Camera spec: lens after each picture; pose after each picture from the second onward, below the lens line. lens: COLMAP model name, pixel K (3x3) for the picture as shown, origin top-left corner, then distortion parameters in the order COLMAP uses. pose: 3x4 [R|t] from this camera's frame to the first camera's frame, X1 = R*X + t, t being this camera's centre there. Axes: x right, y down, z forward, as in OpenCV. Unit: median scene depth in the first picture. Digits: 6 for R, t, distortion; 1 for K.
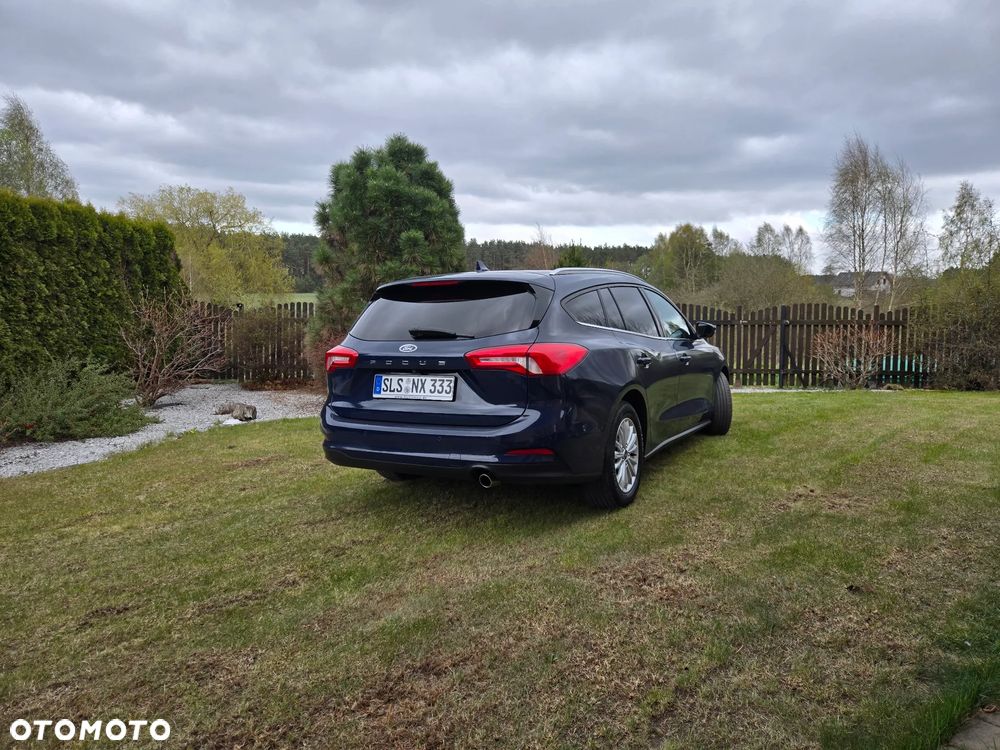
lens RADIAL K [[665.0, 0, 498.9], [0, 665.0, 357.9], [0, 0, 1]] dist [0.068231, -0.051945]
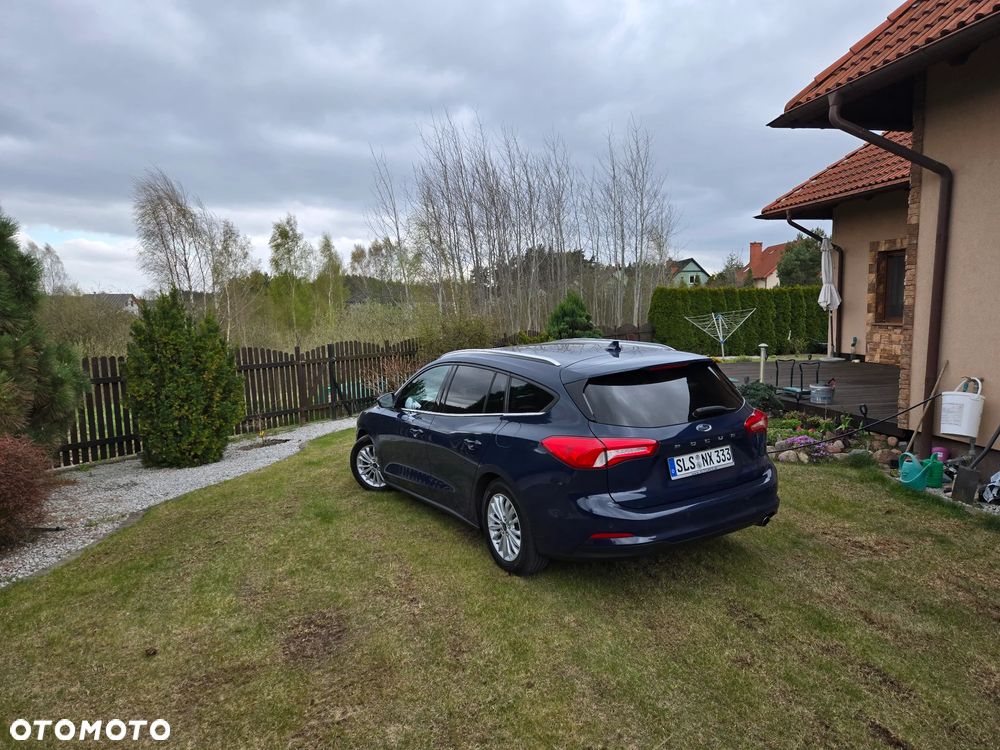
lens RADIAL K [[665.0, 0, 494.5], [0, 665.0, 366.9], [0, 0, 1]] dist [0.068231, -0.051945]
pose [[0.519935, -0.084661, 0.850000, -0.468803], [0.099109, 0.994335, 0.038413, -0.071884], [-0.848437, 0.064270, 0.525380, 0.259082]]
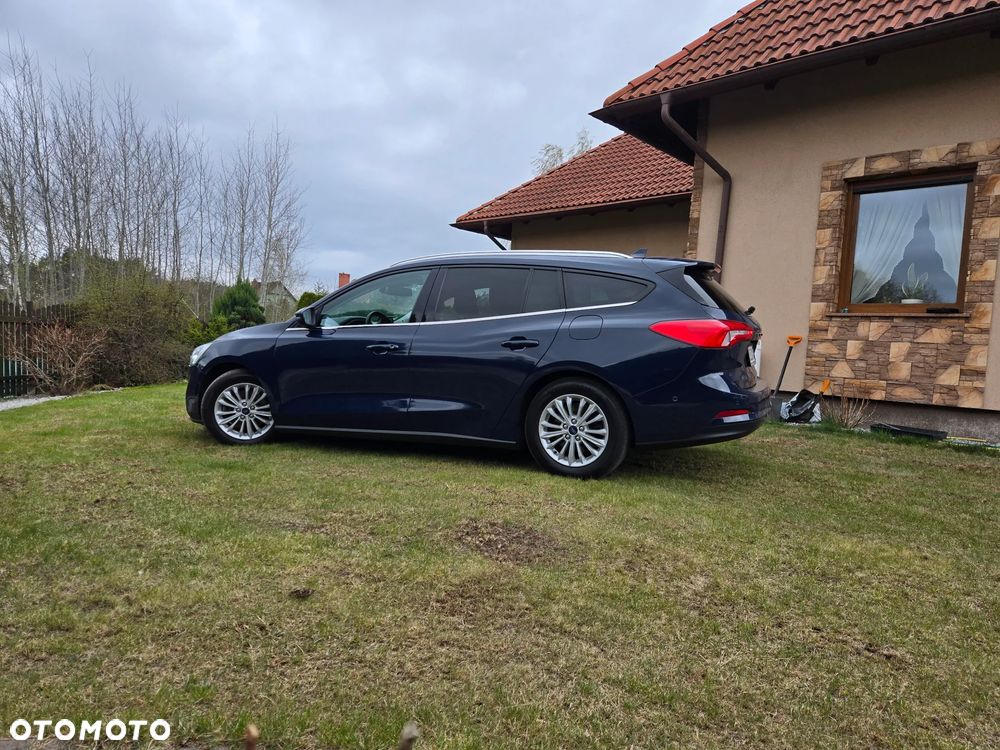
lens RADIAL K [[665.0, 0, 498.6], [0, 665.0, 378.2], [0, 0, 1]] dist [0.068231, -0.051945]
pose [[-0.083438, -0.052587, 0.995125, -0.494266], [0.043067, 0.997483, 0.056322, -0.001023], [-0.995582, 0.047556, -0.080963, 0.585160]]
